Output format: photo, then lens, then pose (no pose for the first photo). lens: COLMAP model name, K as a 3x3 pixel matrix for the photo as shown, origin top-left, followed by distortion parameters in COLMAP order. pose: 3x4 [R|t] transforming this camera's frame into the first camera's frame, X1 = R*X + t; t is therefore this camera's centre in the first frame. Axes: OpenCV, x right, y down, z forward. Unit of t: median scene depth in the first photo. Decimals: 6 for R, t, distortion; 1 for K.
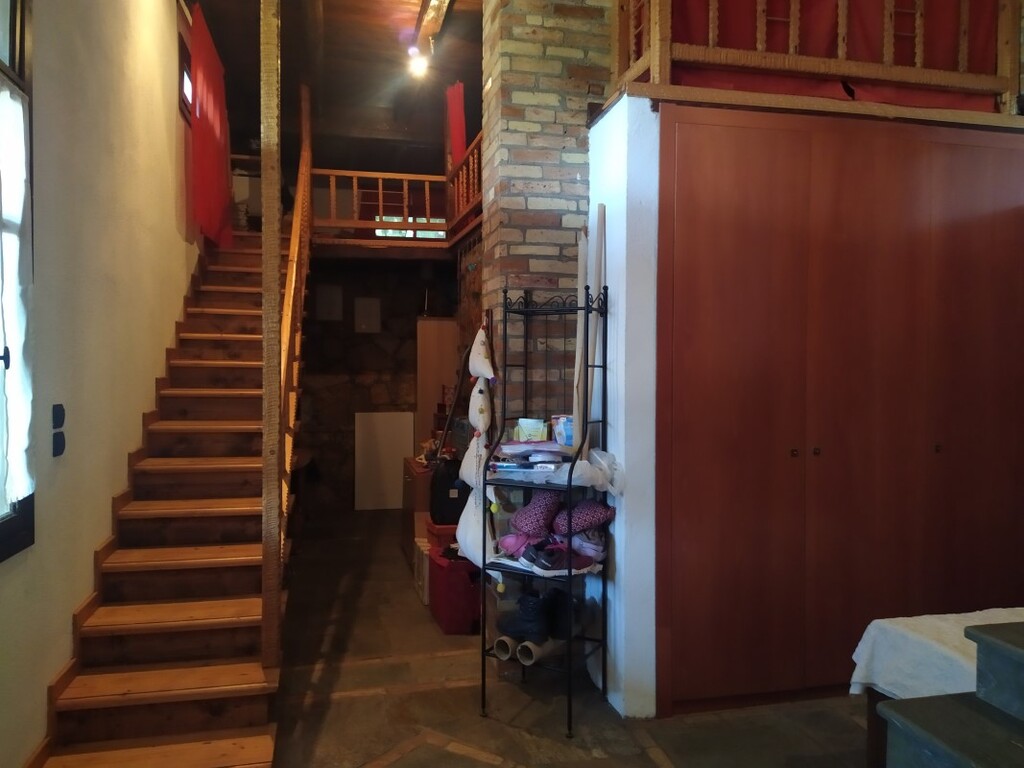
lens RADIAL K [[768.3, 0, 510.9], [0, 768.3, 381.0], [0, 0, 1]] dist [-0.006842, -0.001672]
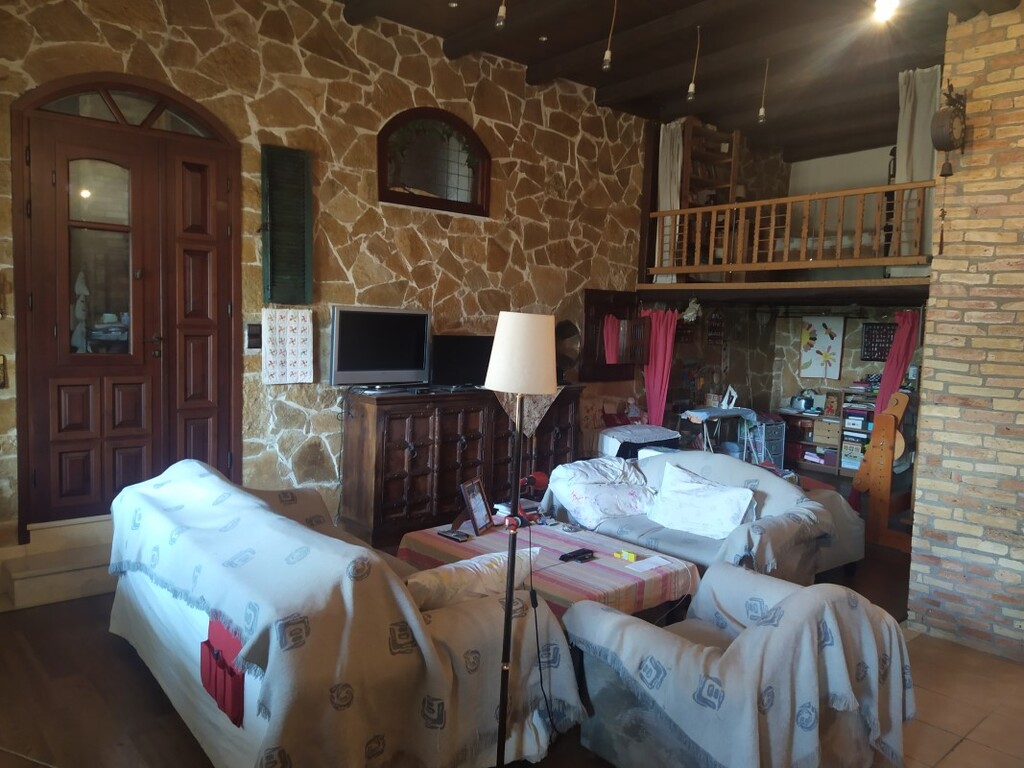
lens RADIAL K [[768.3, 0, 509.2], [0, 768.3, 388.7], [0, 0, 1]] dist [-0.006842, -0.001672]
pose [[0.871380, -0.014193, 0.490403, -0.053856], [-0.002566, 0.999436, 0.033485, 0.183782], [-0.490601, -0.030437, 0.870852, -1.438321]]
